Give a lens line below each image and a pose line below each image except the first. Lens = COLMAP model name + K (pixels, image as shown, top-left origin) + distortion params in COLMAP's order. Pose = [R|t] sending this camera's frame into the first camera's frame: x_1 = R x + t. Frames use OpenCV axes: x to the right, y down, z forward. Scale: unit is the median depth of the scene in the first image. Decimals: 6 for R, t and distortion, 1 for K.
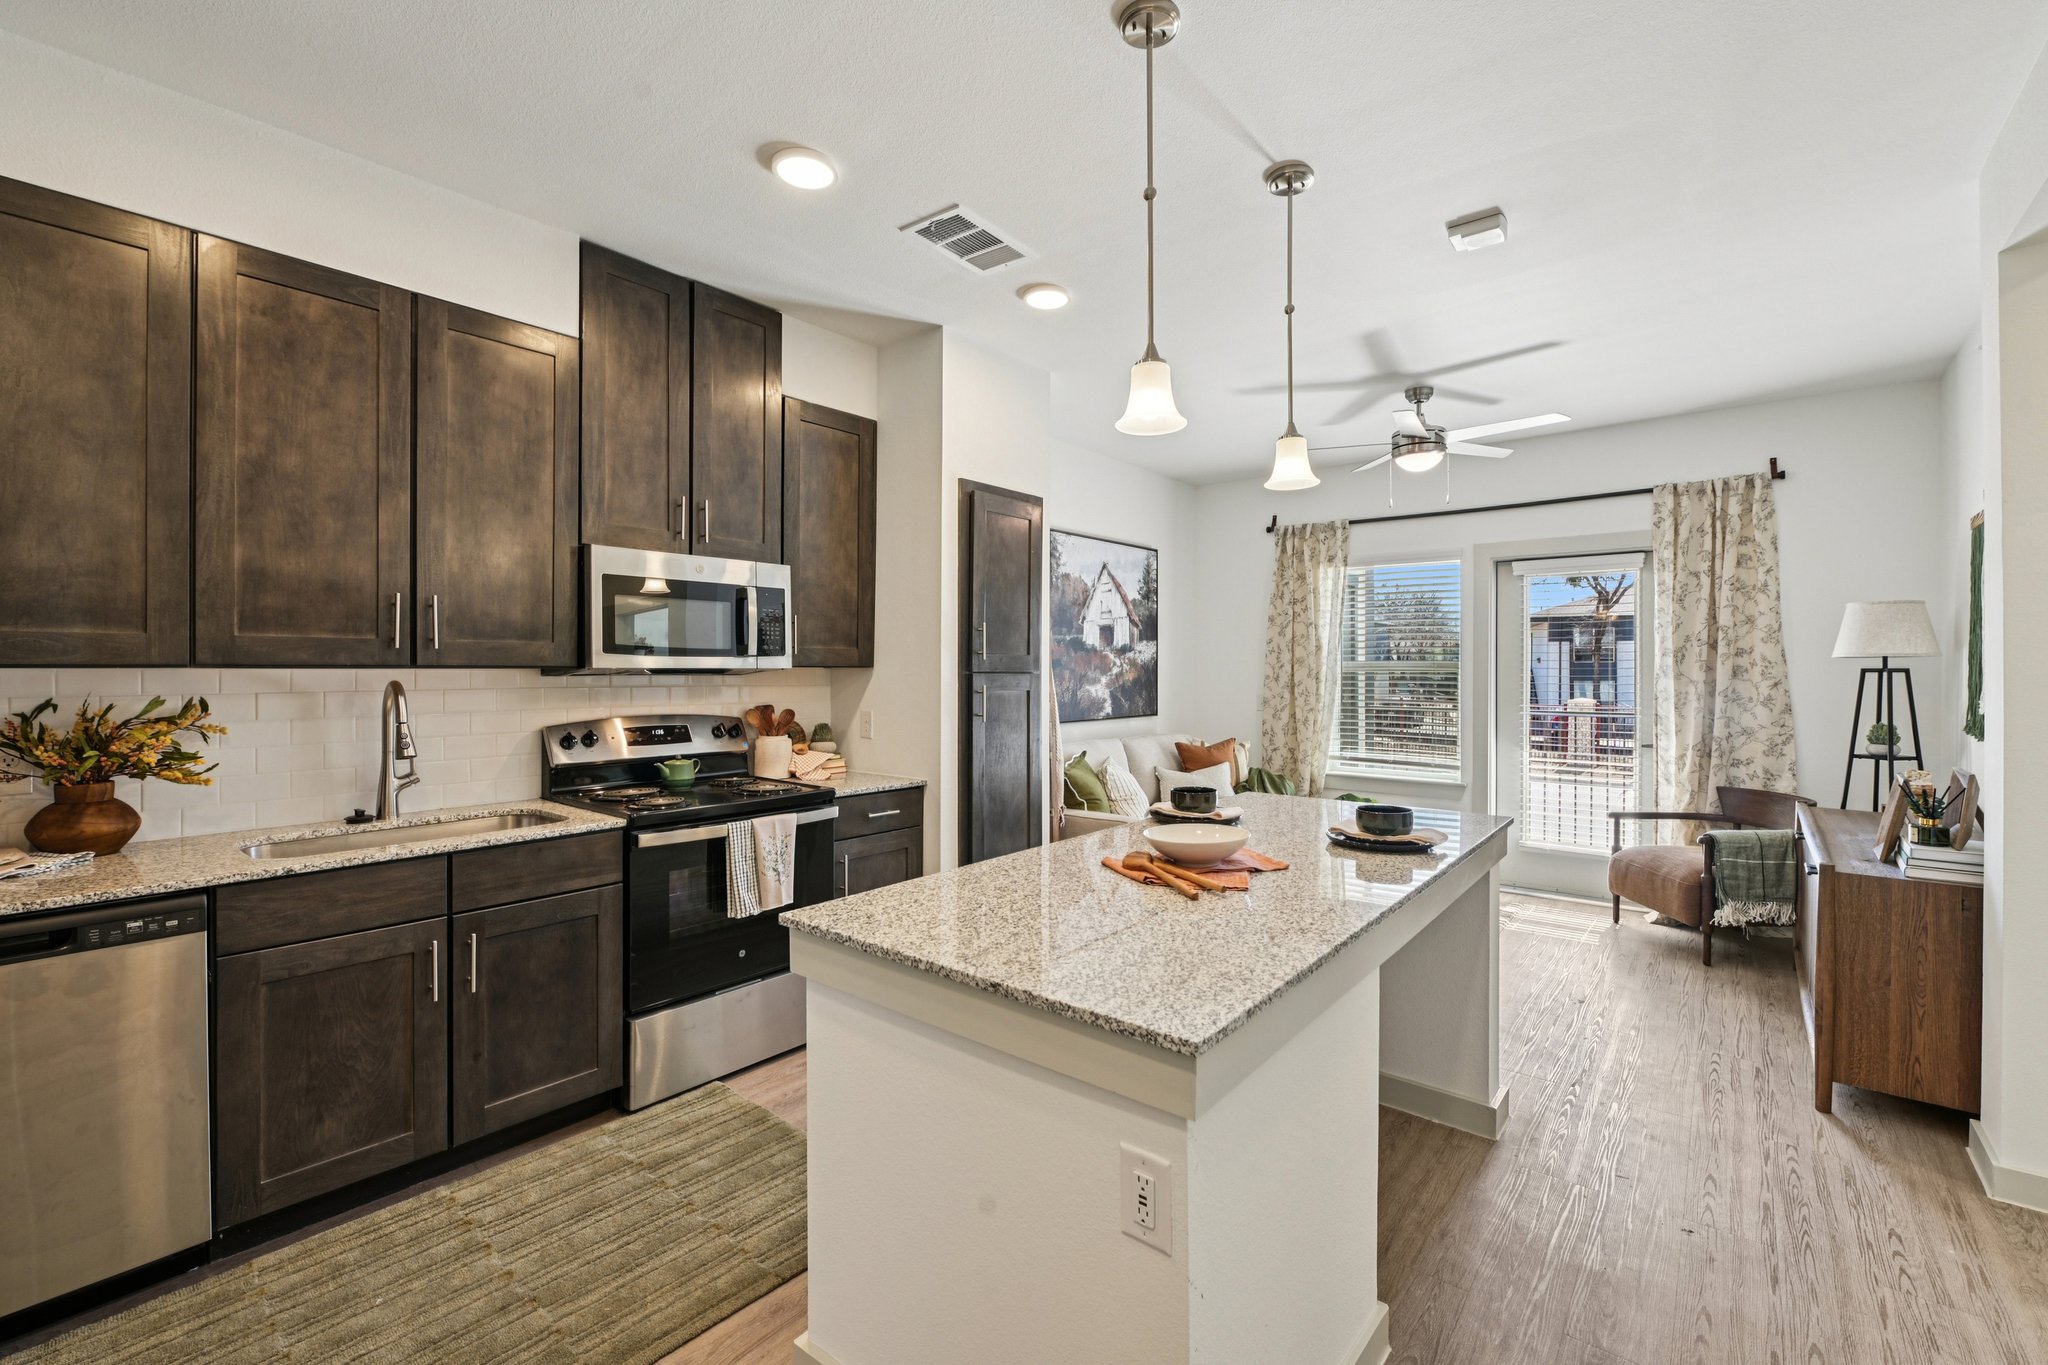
lens RADIAL K [[863.8, 0, 1026.7], [0, 863.8, 669.4], [0, 0, 1]] dist [-0.007062, -0.000475]
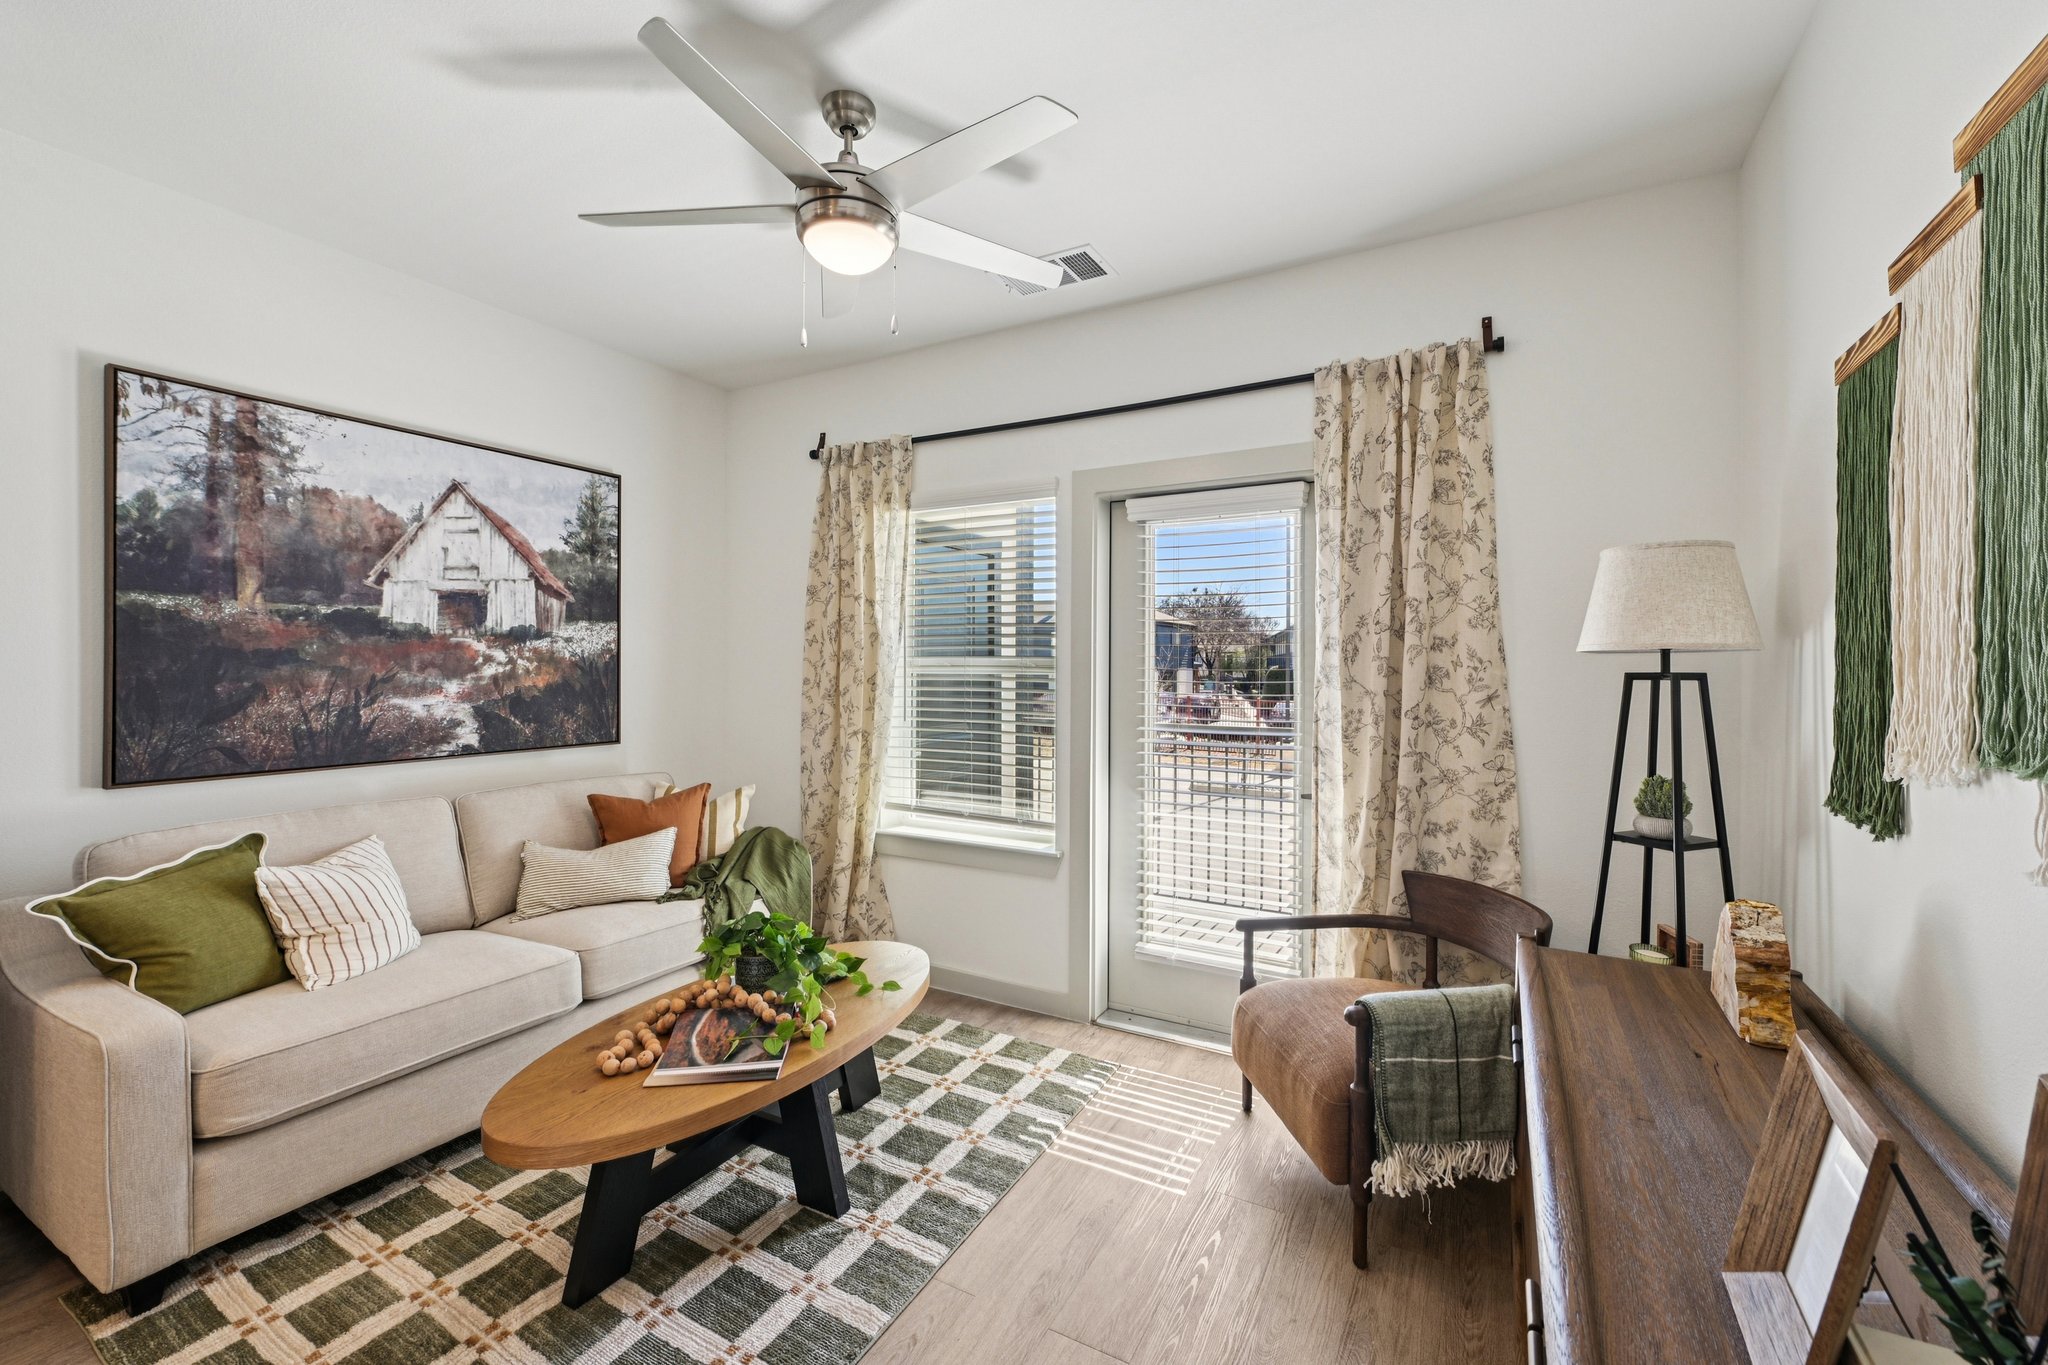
lens RADIAL K [[839.7, 0, 1023.5], [0, 839.7, 662.2], [0, 0, 1]] dist [-0.001478, -0.001097]
pose [[0.982630, 0.004639, 0.185516, 0.433310], [-0.003493, 0.999973, -0.006506, -0.002396], [-0.185542, 0.005745, 0.982620, 0.474206]]
